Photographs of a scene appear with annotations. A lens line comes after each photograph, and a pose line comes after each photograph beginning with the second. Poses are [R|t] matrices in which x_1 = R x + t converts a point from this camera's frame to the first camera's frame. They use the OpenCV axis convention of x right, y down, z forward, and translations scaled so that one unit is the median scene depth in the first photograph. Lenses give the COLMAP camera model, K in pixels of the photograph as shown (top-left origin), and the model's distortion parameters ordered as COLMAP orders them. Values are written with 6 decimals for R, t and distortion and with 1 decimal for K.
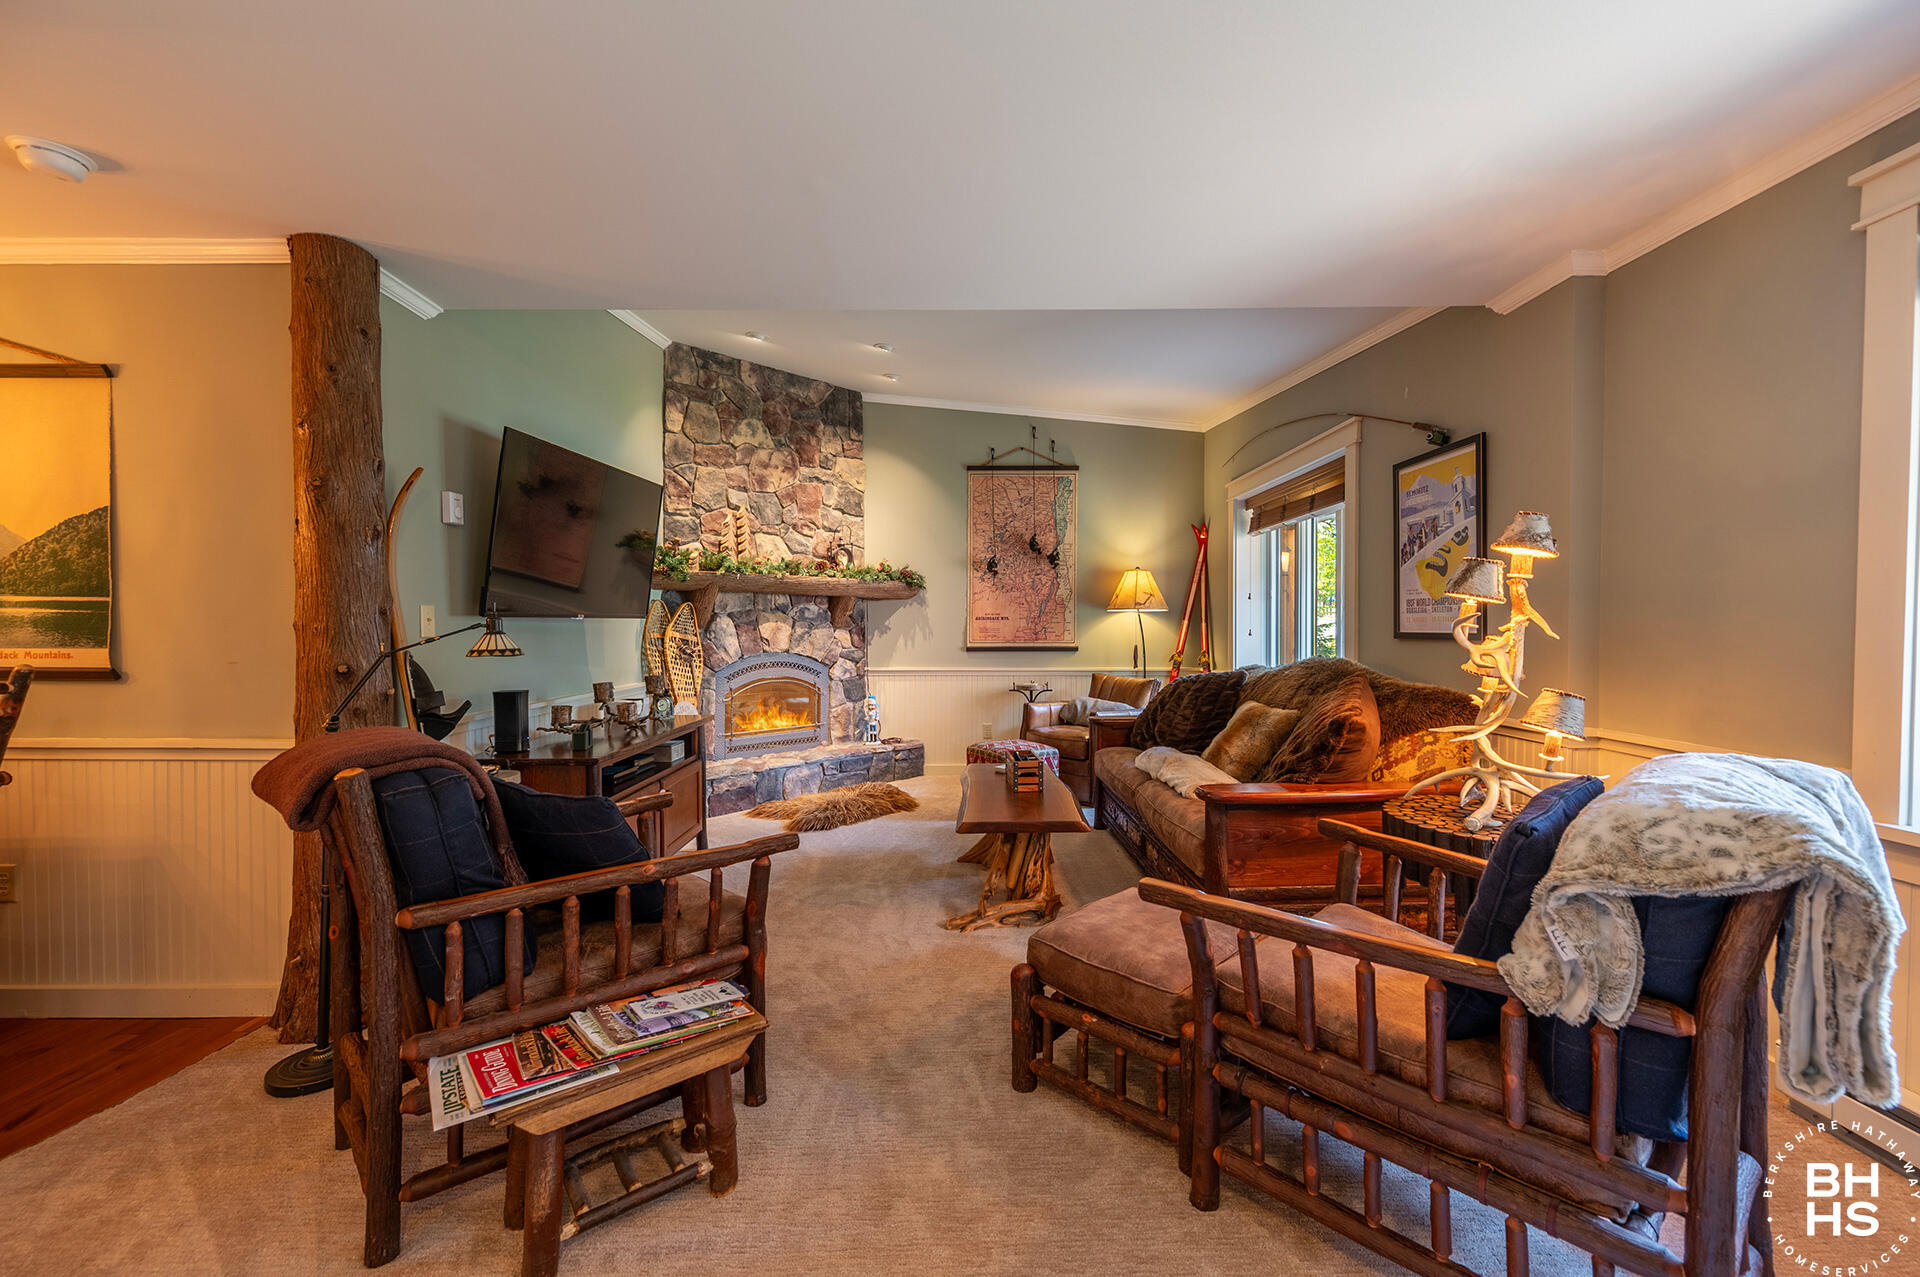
lens RADIAL K [[755.3, 0, 966.9], [0, 755.3, 639.8], [0, 0, 1]] dist [-0.002440, 0.000224]
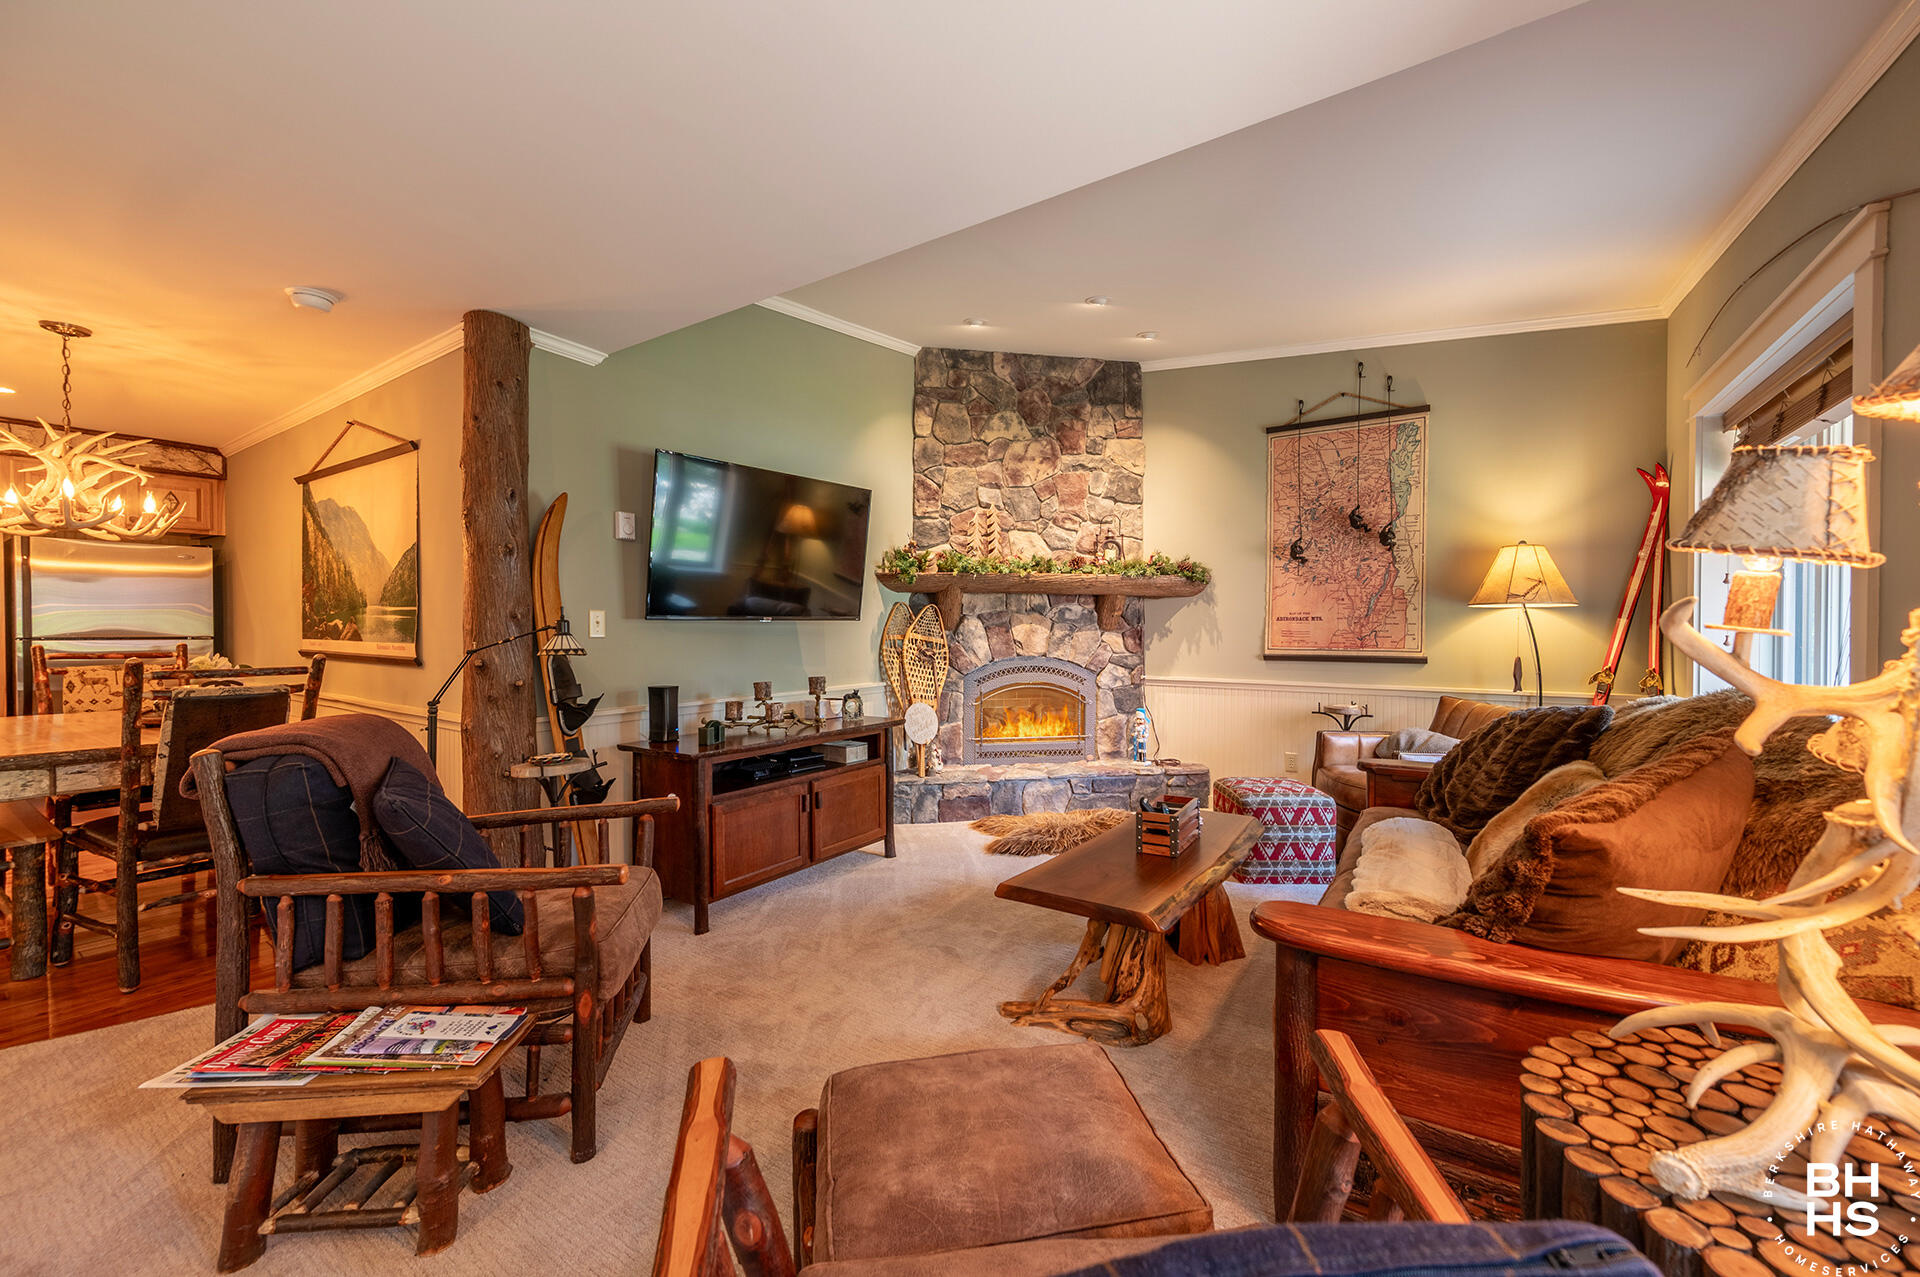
lens RADIAL K [[755.3, 0, 958.1], [0, 755.3, 639.6], [0, 0, 1]] dist [-0.002440, 0.000224]
pose [[0.825513, 0.010154, -0.564291, 0.216474], [-0.011667, 0.999932, 0.000925, -0.004111], [0.564262, 0.005820, 0.825575, 0.185279]]
